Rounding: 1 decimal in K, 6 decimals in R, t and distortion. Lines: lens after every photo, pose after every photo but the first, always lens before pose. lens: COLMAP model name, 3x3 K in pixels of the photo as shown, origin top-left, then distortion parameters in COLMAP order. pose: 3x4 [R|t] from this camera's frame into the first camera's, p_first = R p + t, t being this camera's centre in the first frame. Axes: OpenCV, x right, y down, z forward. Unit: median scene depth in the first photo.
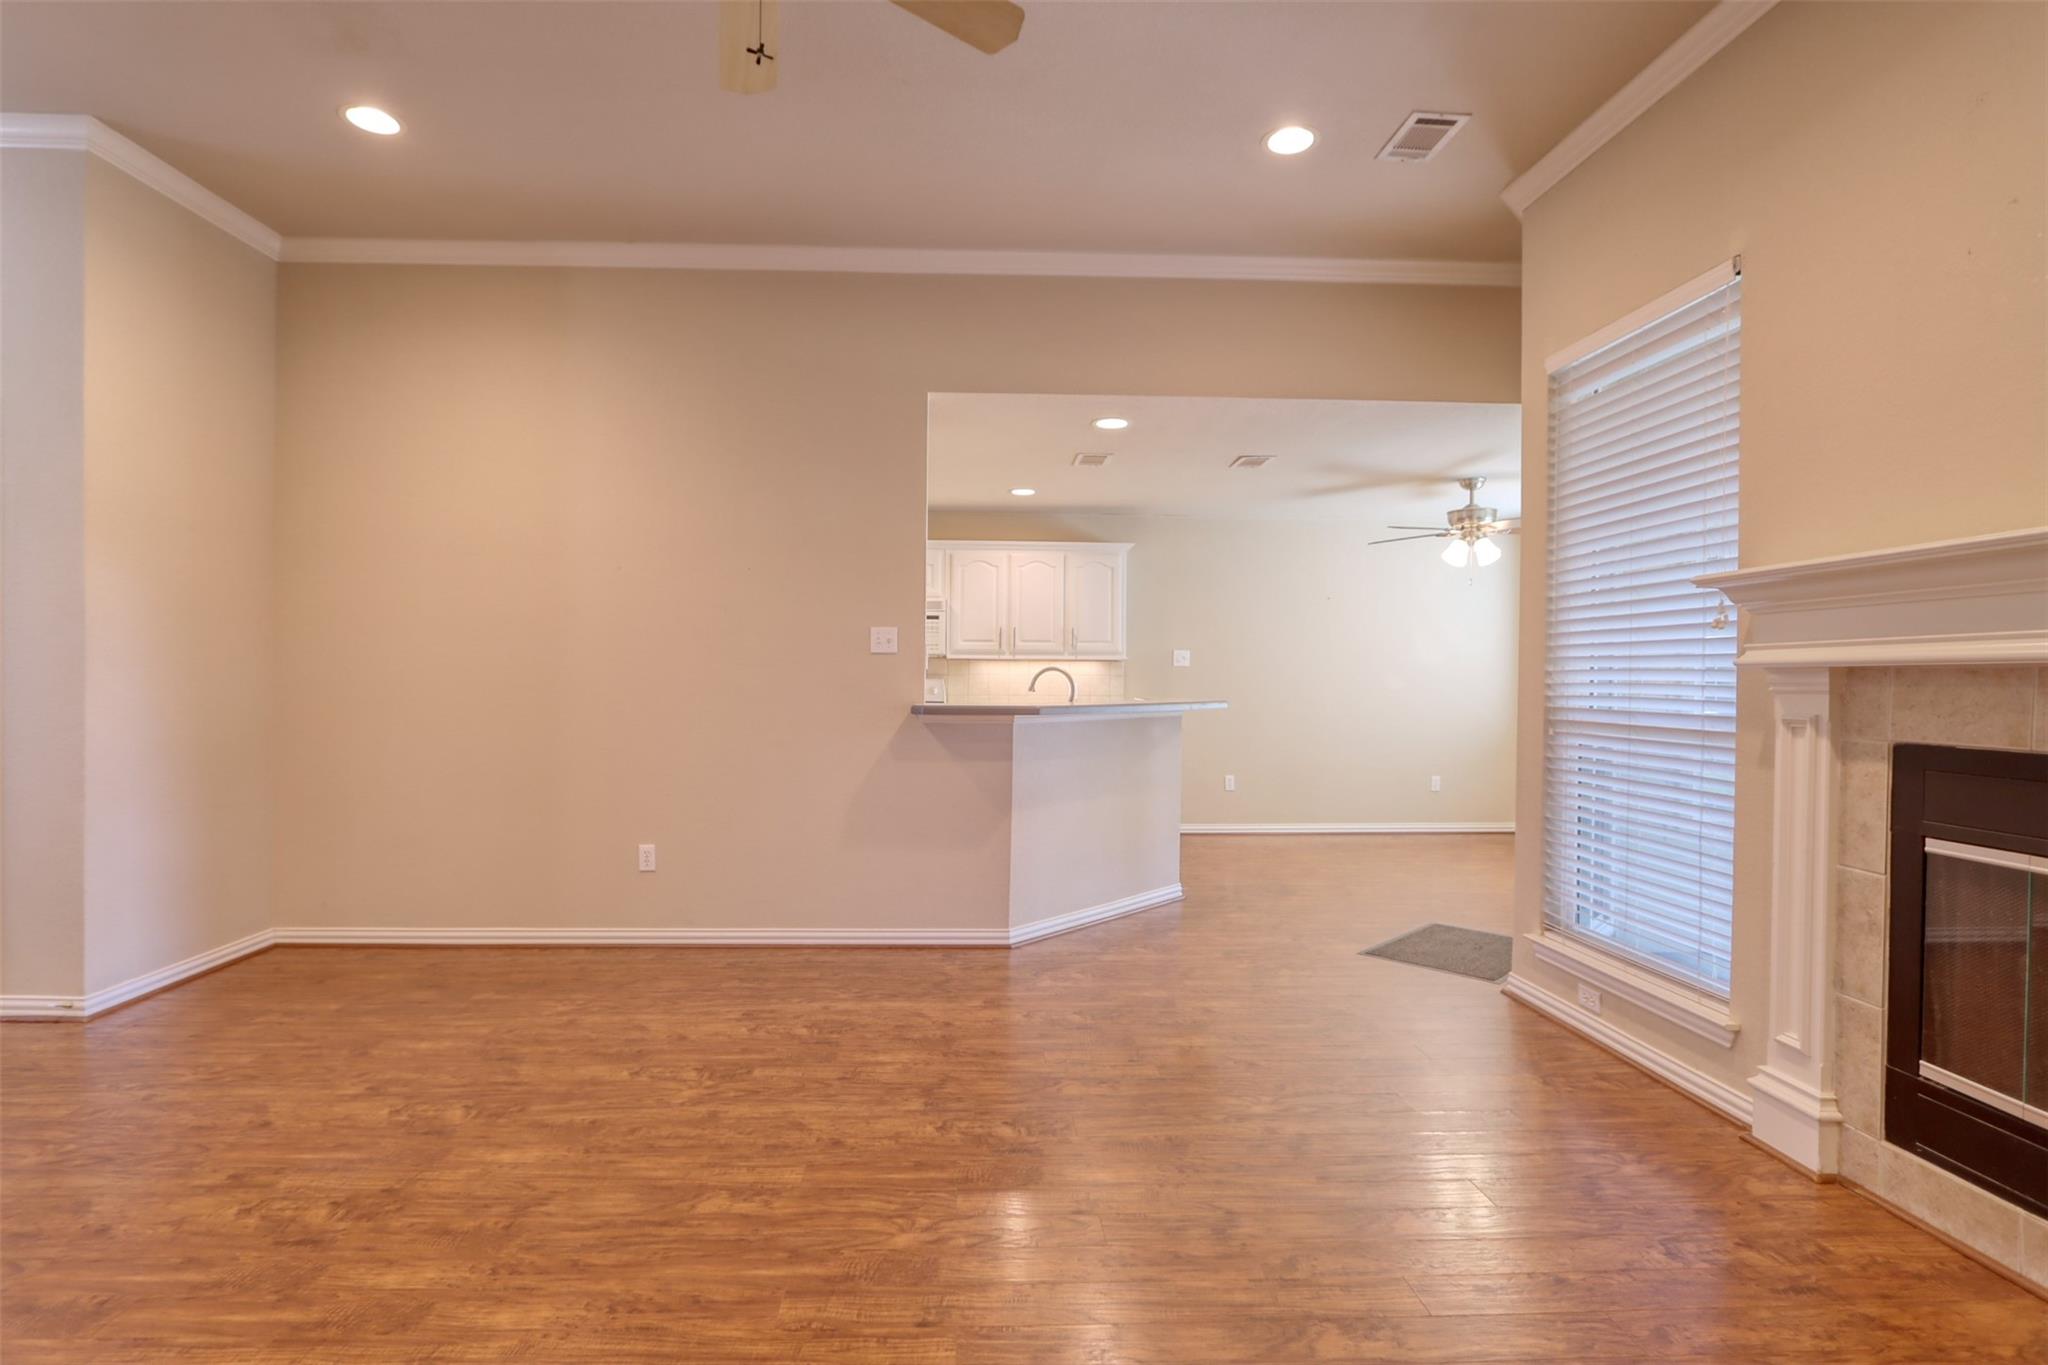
lens RADIAL K [[993.6, 0, 997.3], [0, 993.6, 686.7], [0, 0, 1]] dist [-0.020625, 0.002943]
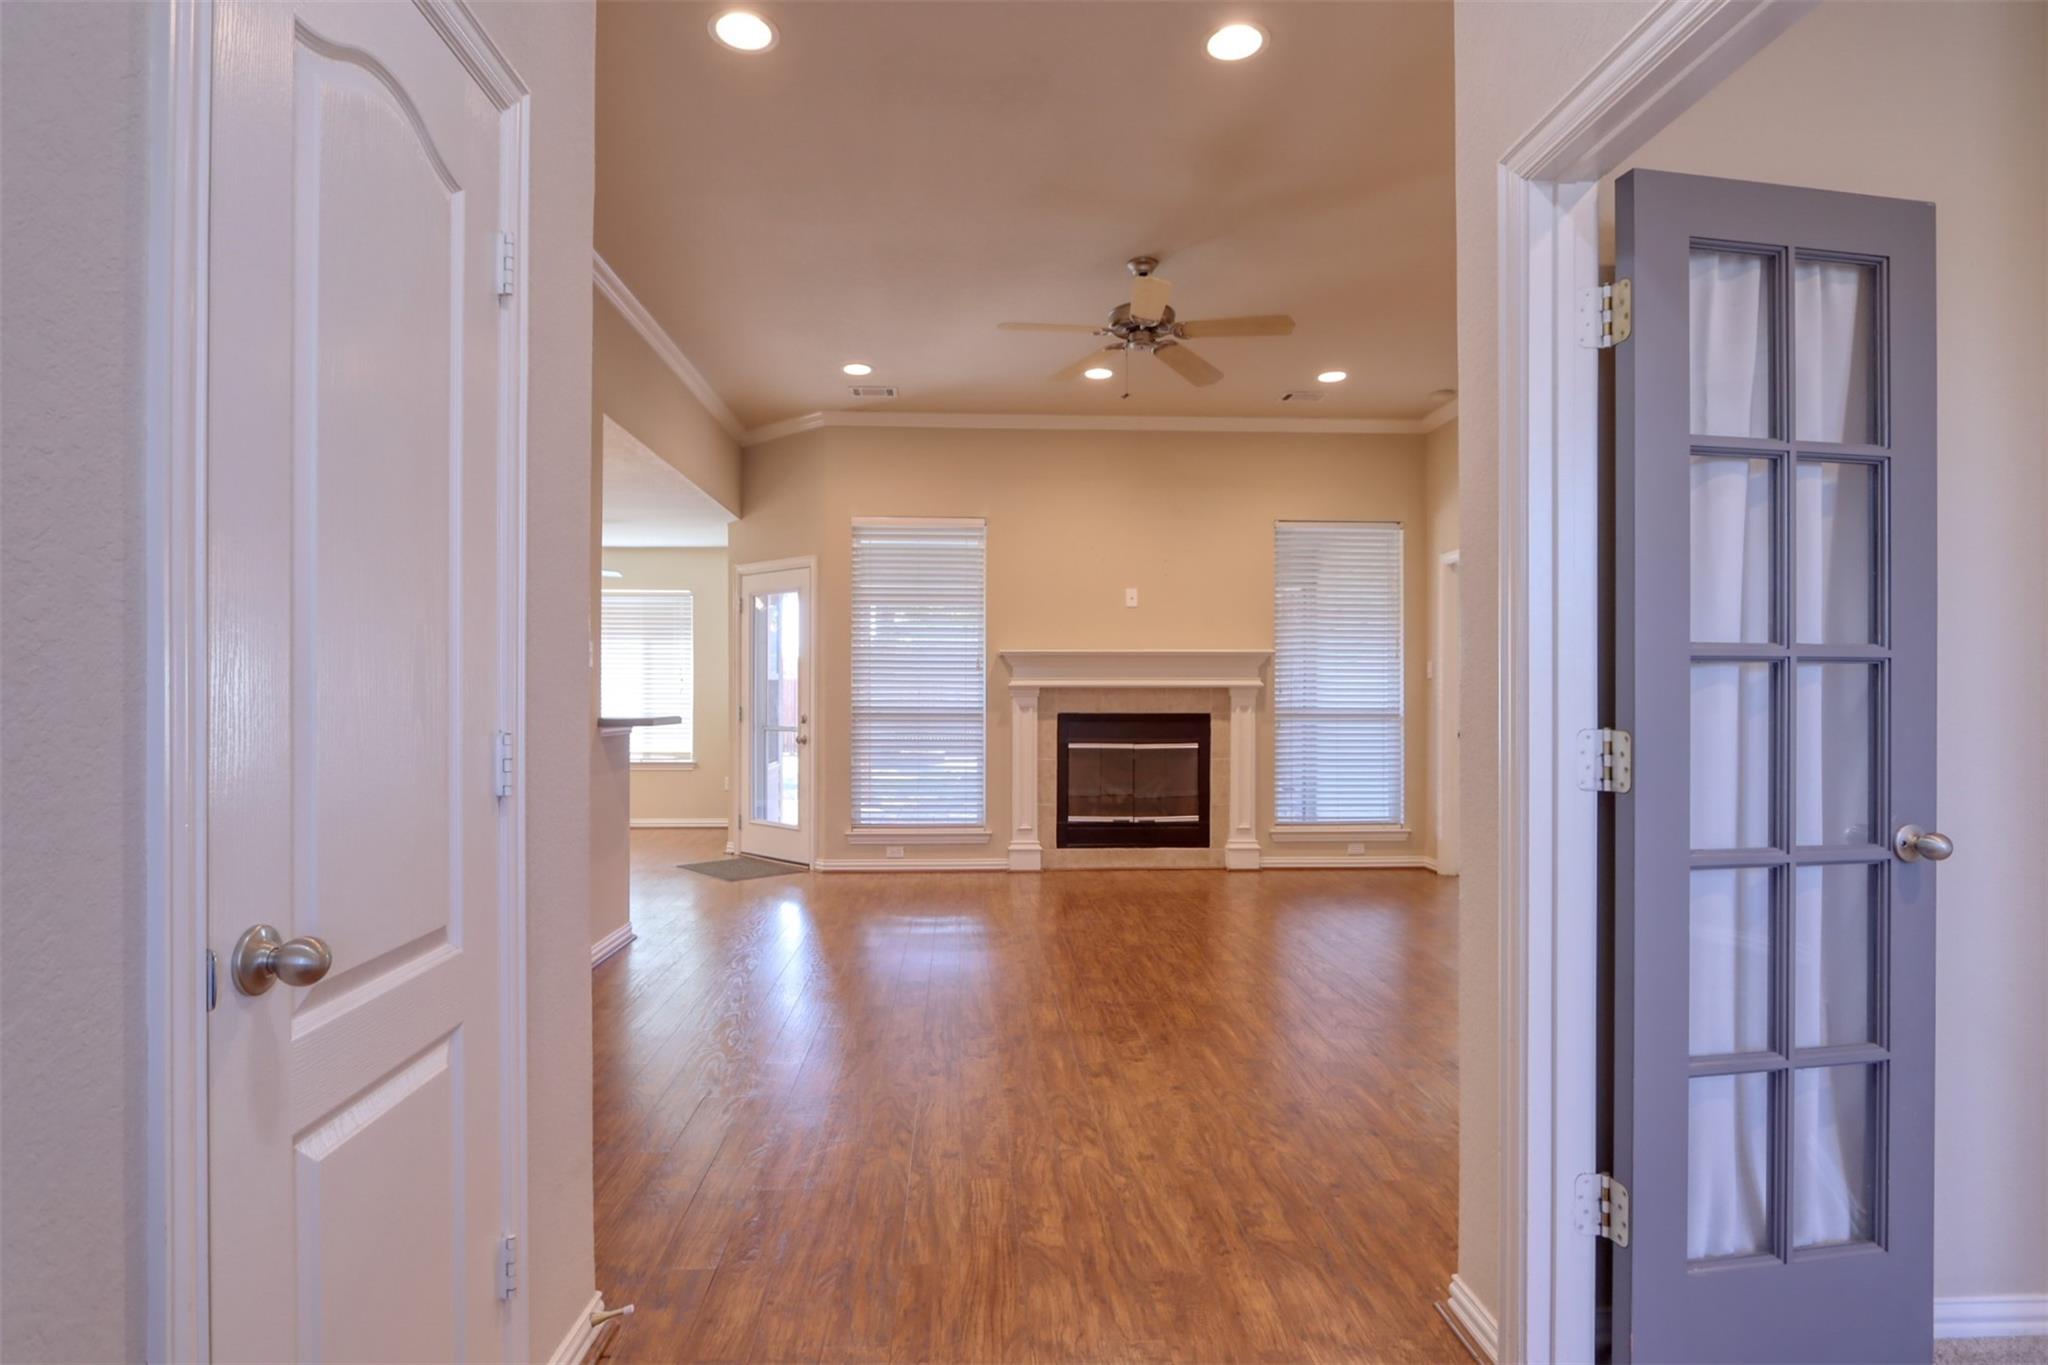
lens RADIAL K [[1077.2, 0, 995.8], [0, 1077.2, 687.4], [0, 0, 1]] dist [-0.007172, -0.000421]
pose [[0.000893, -0.003892, 0.999992, -2.141200], [0.007496, 0.999964, 0.003885, -0.031455], [-0.999972, 0.007492, 0.000922, 1.081541]]
